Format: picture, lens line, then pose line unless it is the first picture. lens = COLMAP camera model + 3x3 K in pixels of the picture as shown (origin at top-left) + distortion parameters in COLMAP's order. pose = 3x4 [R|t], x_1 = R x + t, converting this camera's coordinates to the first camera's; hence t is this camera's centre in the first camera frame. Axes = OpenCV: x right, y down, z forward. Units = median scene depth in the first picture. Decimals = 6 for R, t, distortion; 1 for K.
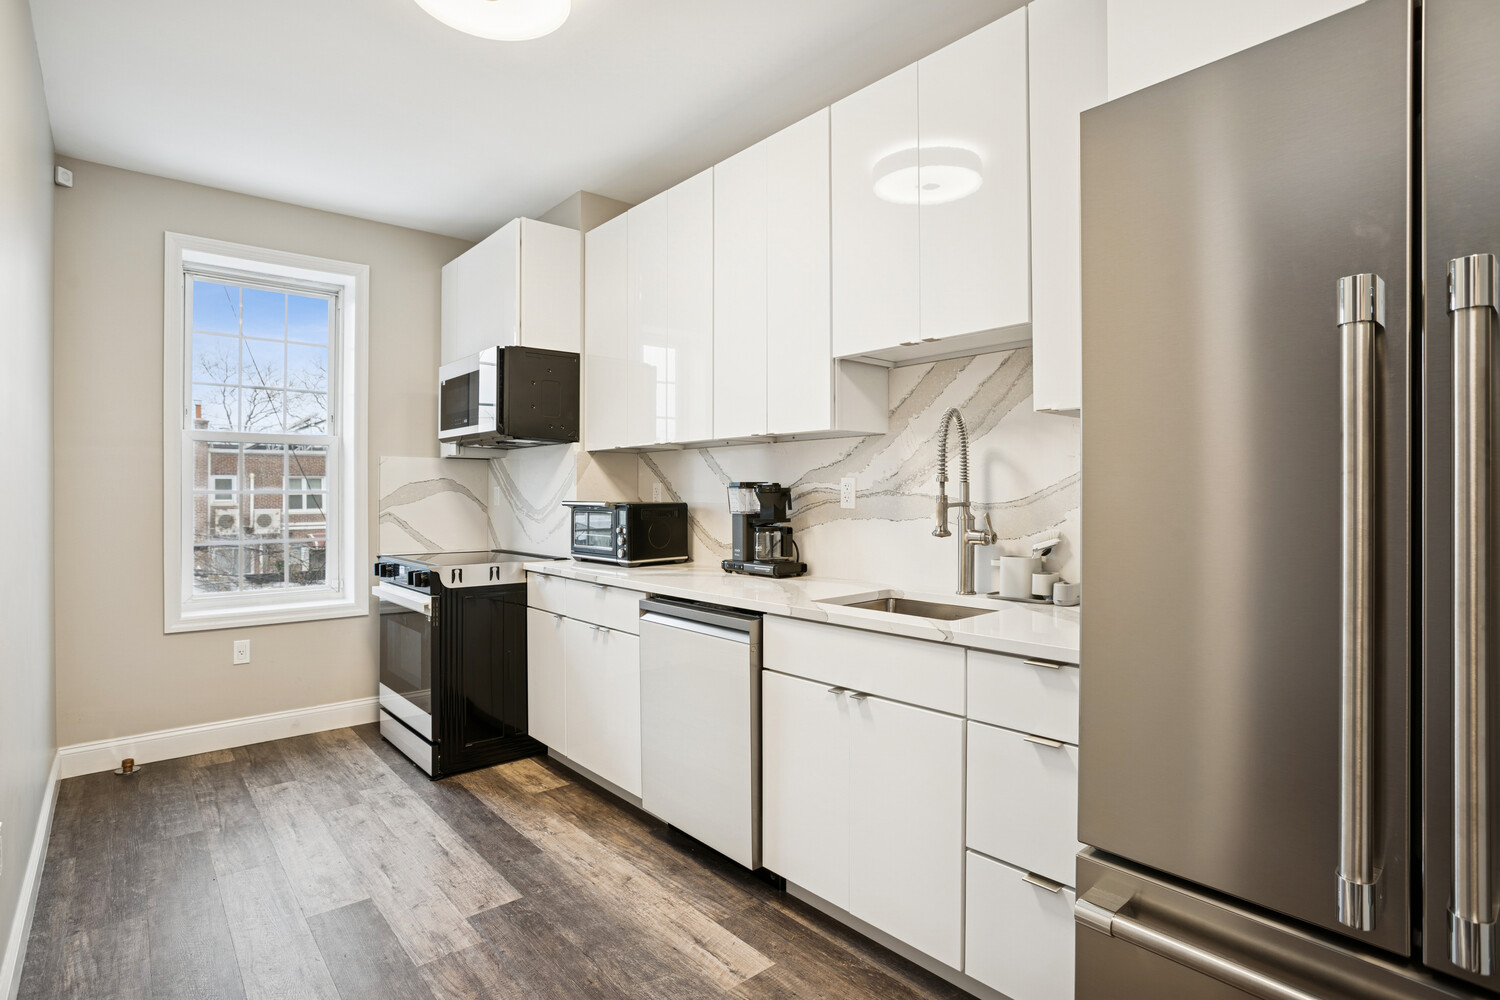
lens RADIAL K [[774.5, 0, 750.0], [0, 774.5, 500.0], [0, 0, 1]] dist [0.000649, 0.000546]
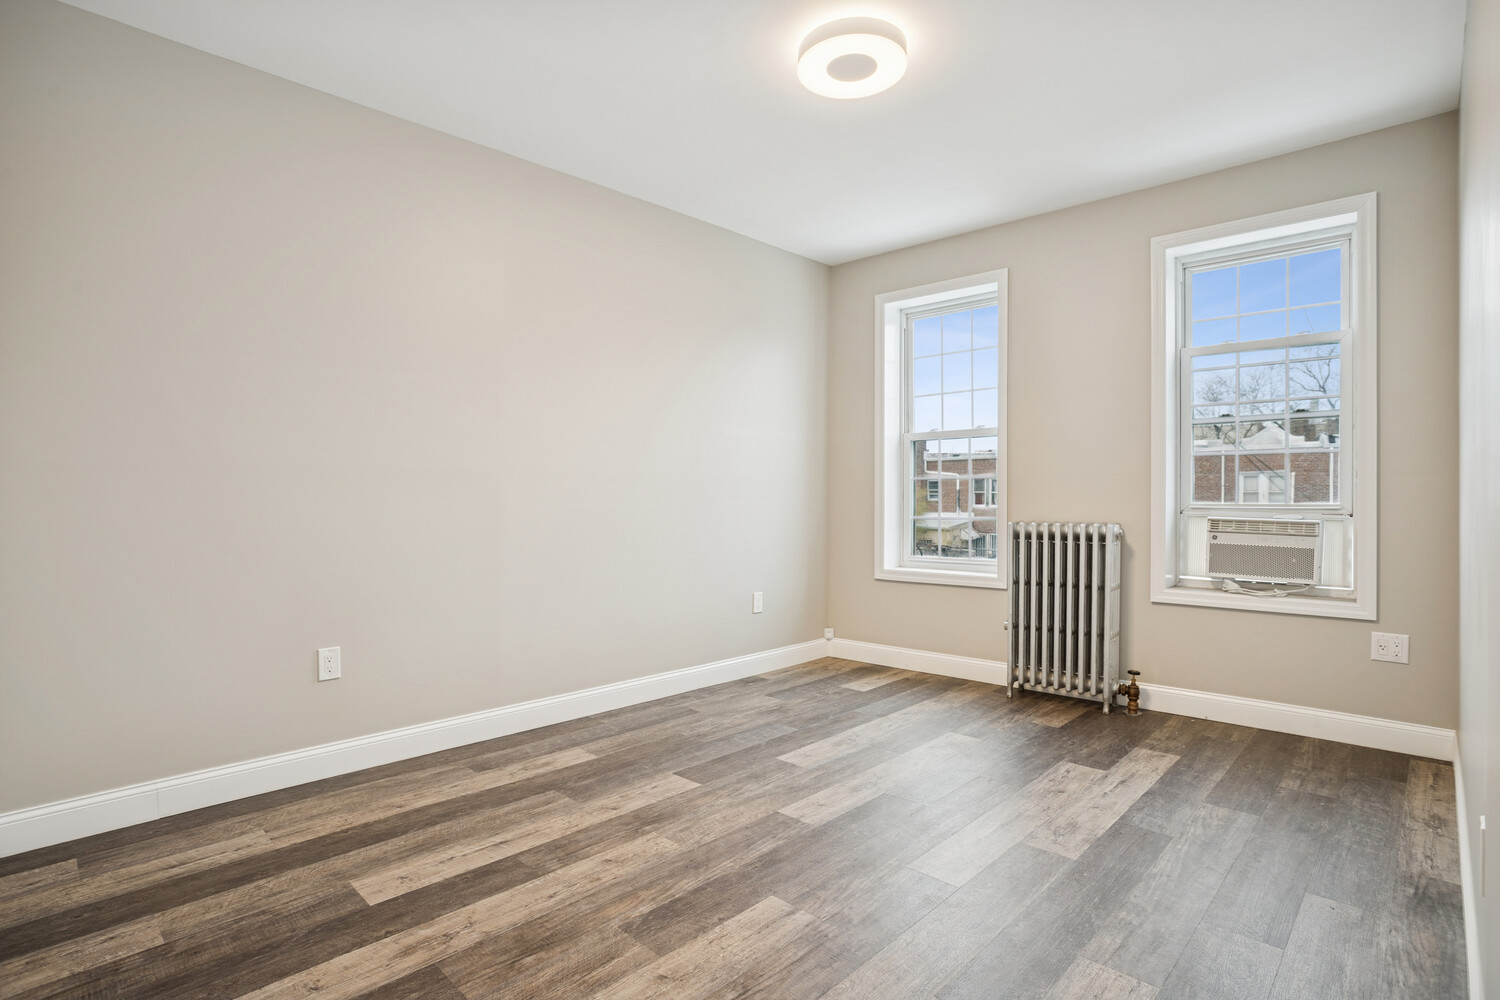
lens RADIAL K [[774.5, 0, 750.0], [0, 774.5, 500.0], [0, 0, 1]] dist [0.000649, 0.000546]
pose [[0.145870, 0.023779, -0.989018, 0.223878], [0.012189, 0.999592, 0.025831, -0.001851], [0.989229, -0.015823, 0.145520, 0.197065]]
